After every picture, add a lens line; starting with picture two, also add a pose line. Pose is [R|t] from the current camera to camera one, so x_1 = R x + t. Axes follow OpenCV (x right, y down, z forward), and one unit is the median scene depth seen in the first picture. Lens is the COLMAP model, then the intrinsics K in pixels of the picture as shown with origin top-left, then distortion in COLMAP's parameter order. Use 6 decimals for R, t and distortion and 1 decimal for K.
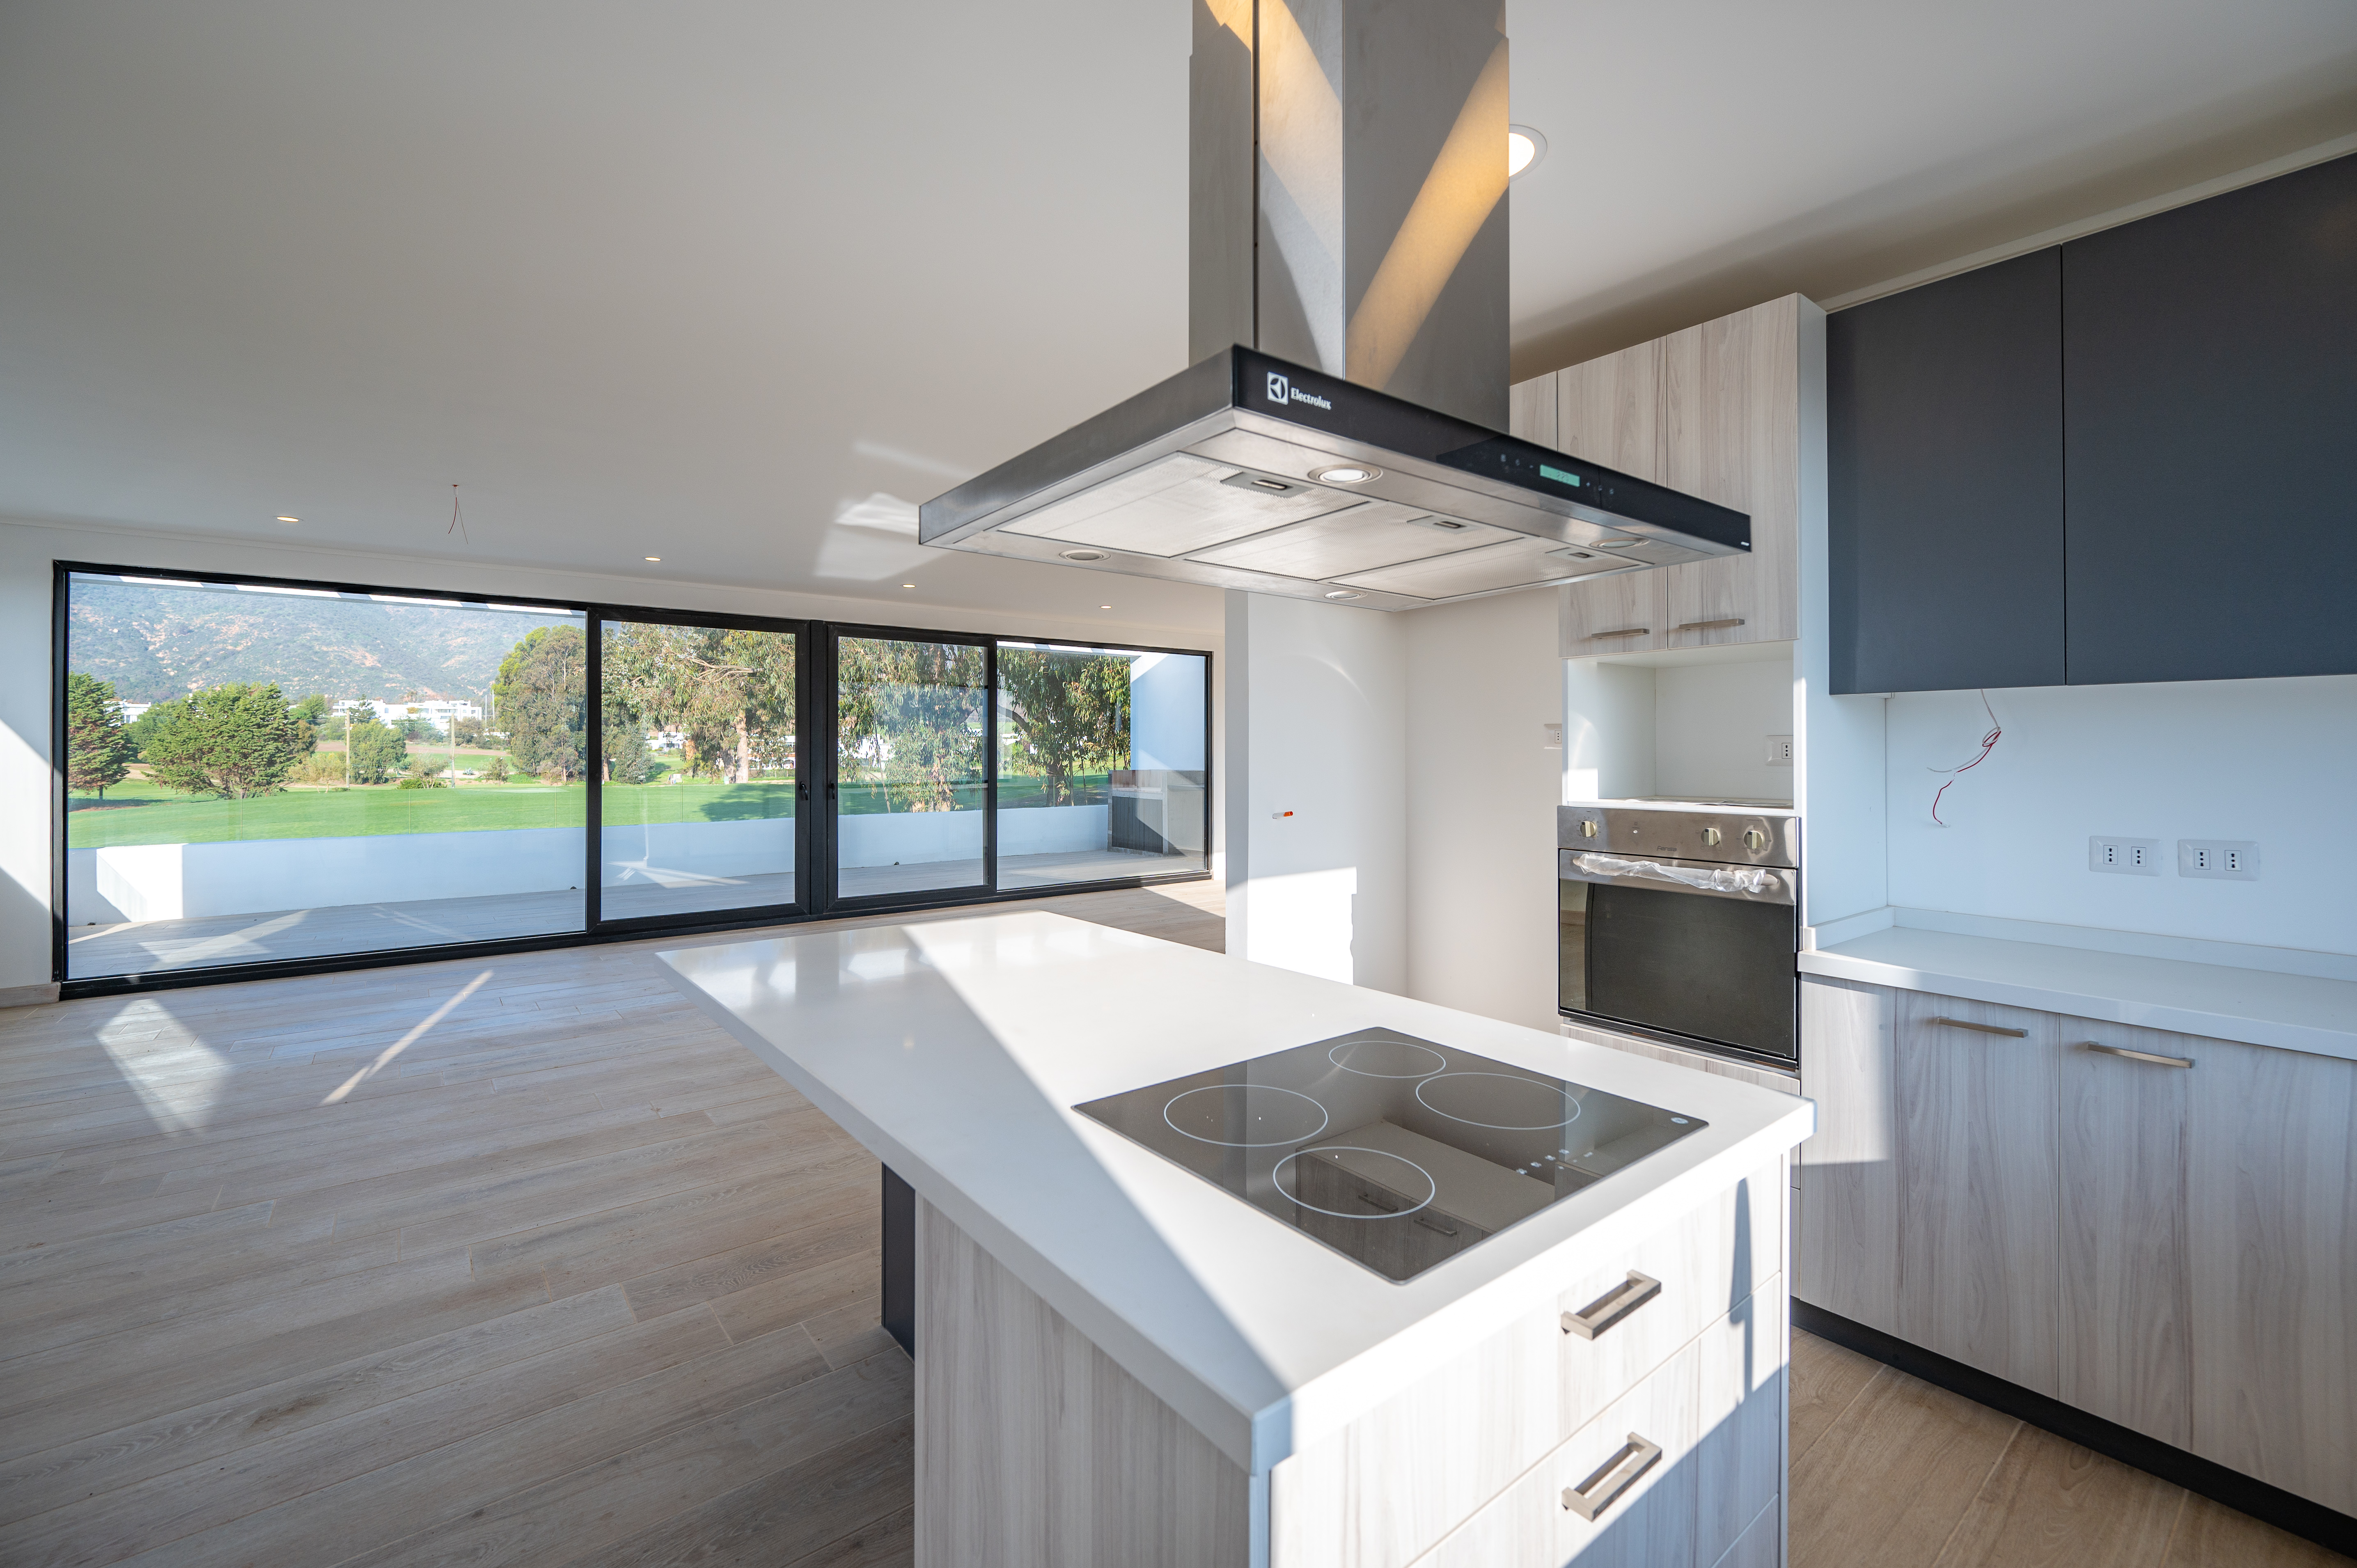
lens RADIAL K [[979.3, 0, 1184.7], [0, 979.3, 759.9], [0, 0, 1]] dist [0.000335, -0.000002]
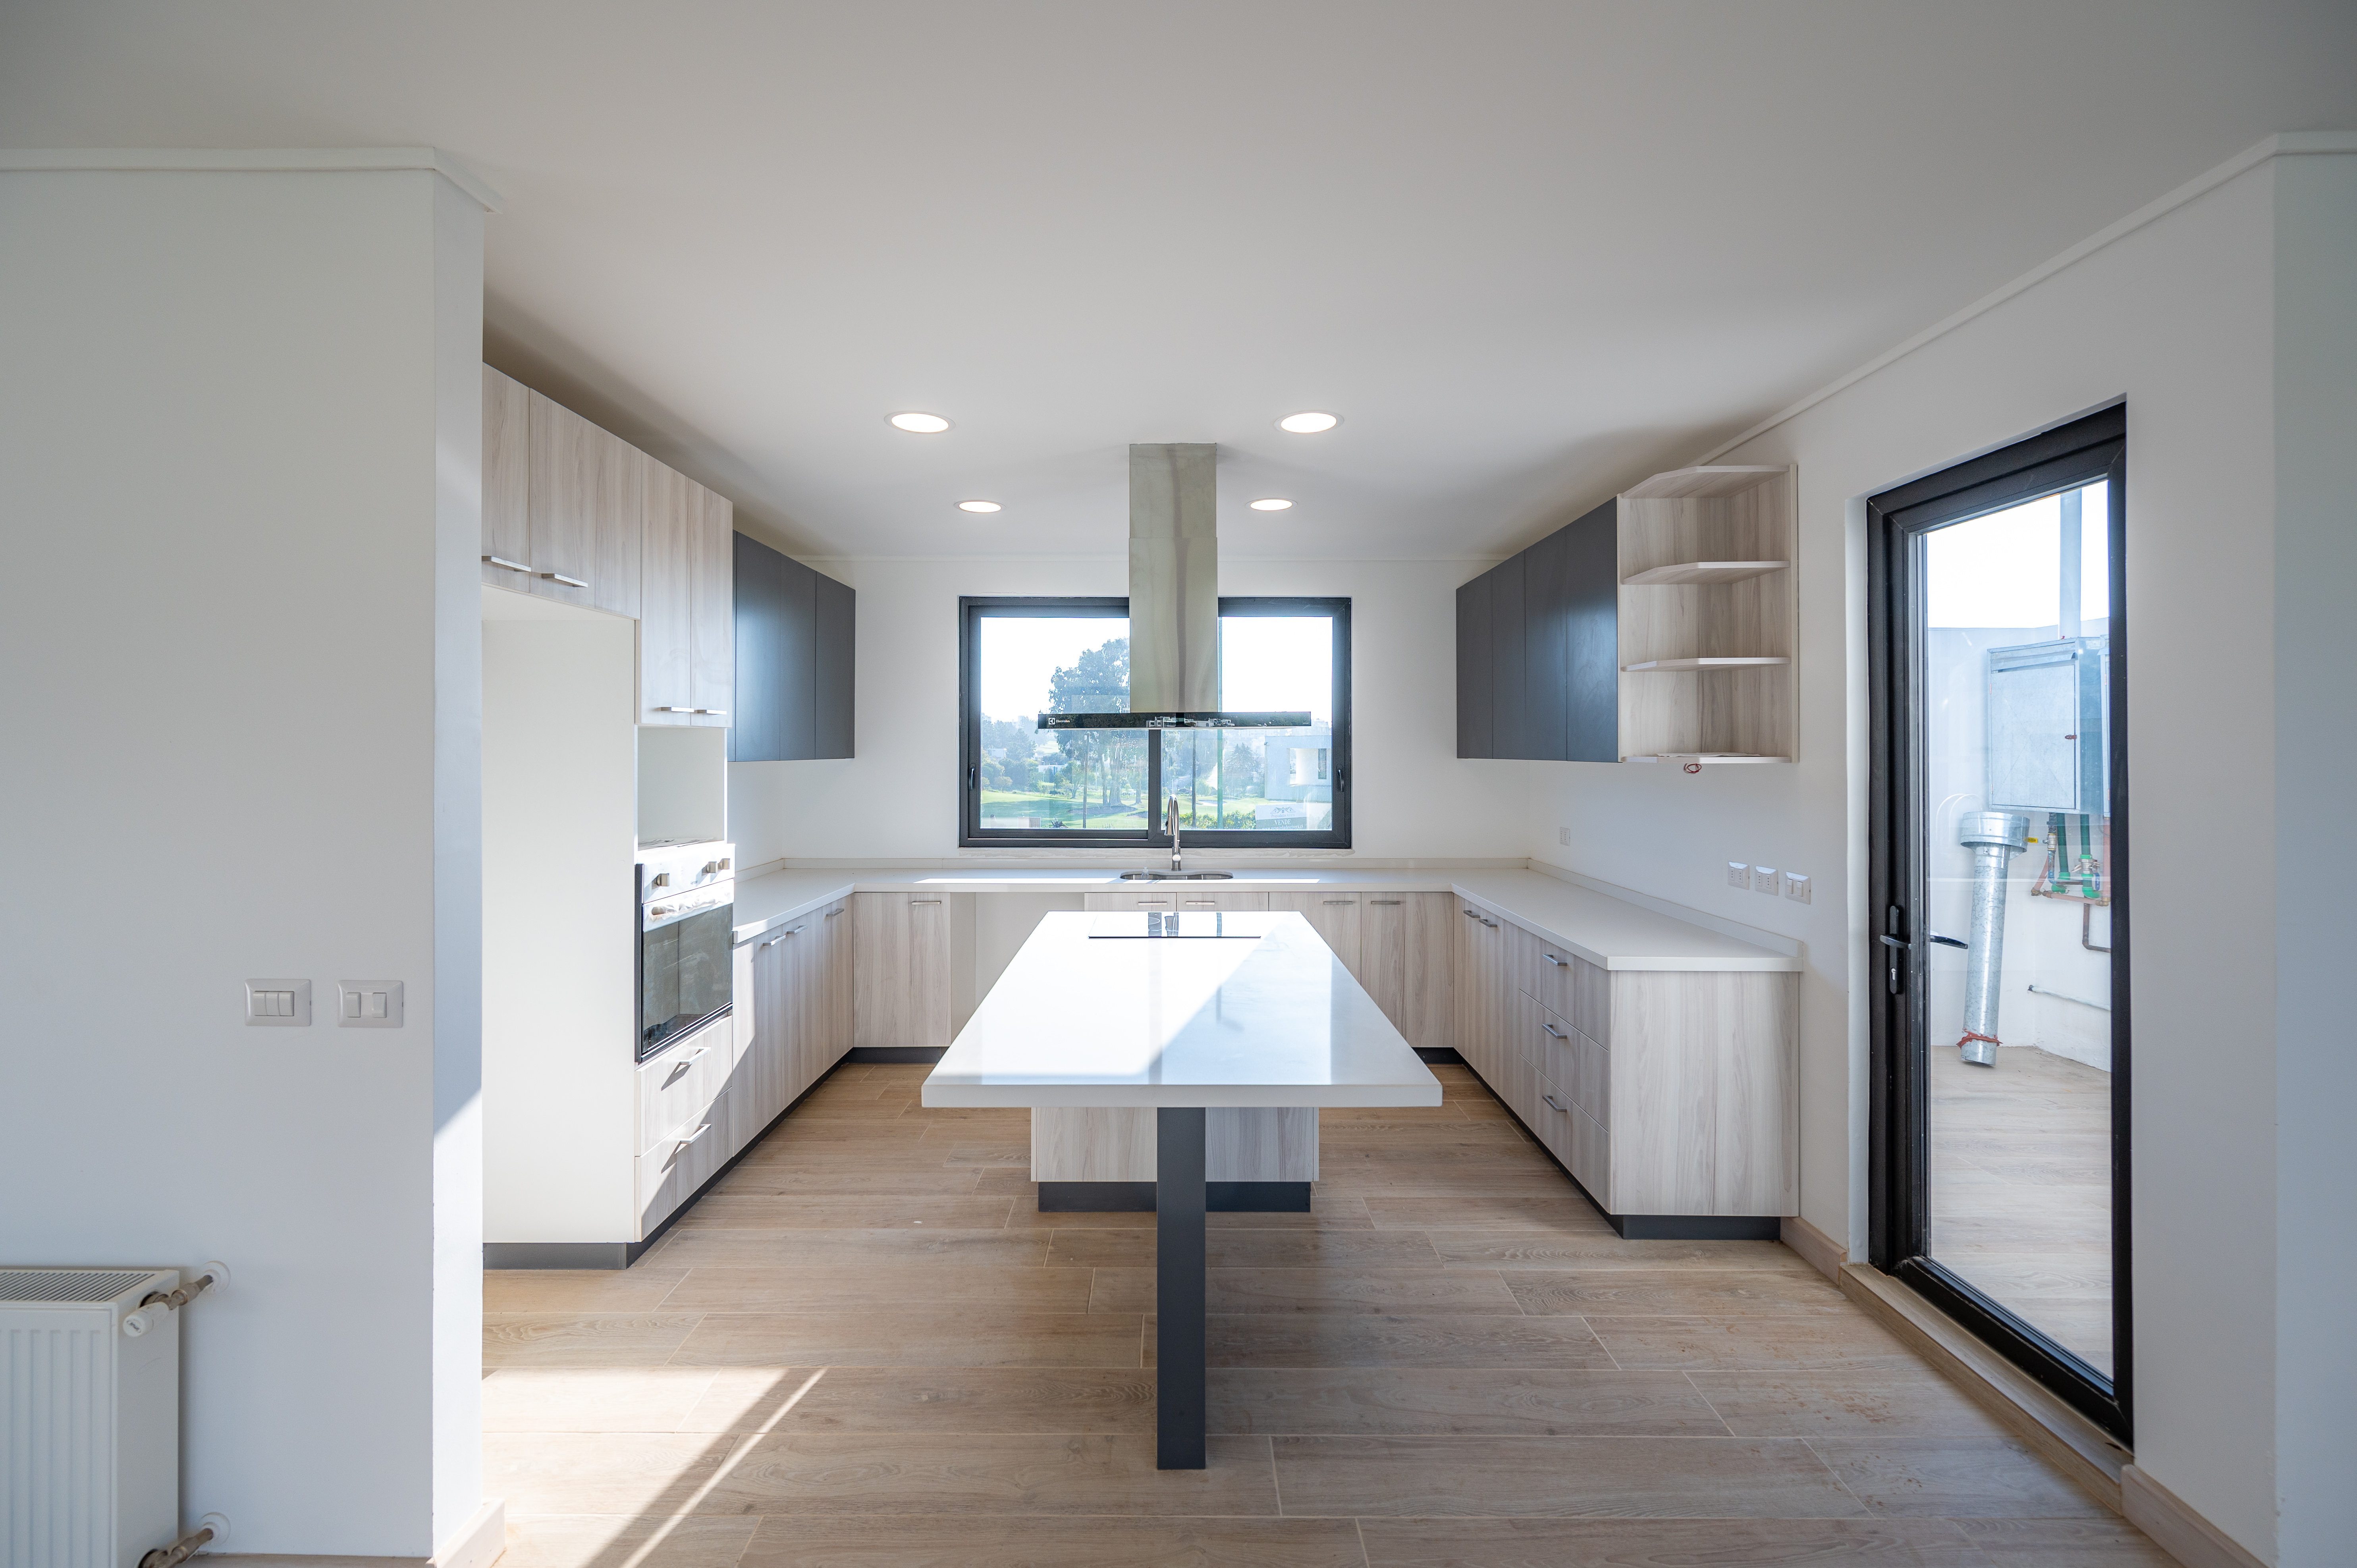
lens RADIAL K [[979.3, 0, 1188.0], [0, 979.3, 772.3], [0, 0, 1]] dist [0.000335, -0.000002]
pose [[-0.788817, -0.013783, 0.614473, -0.876842], [0.011740, 0.999228, 0.037484, -0.100524], [-0.614516, 0.036782, -0.788047, 1.767833]]
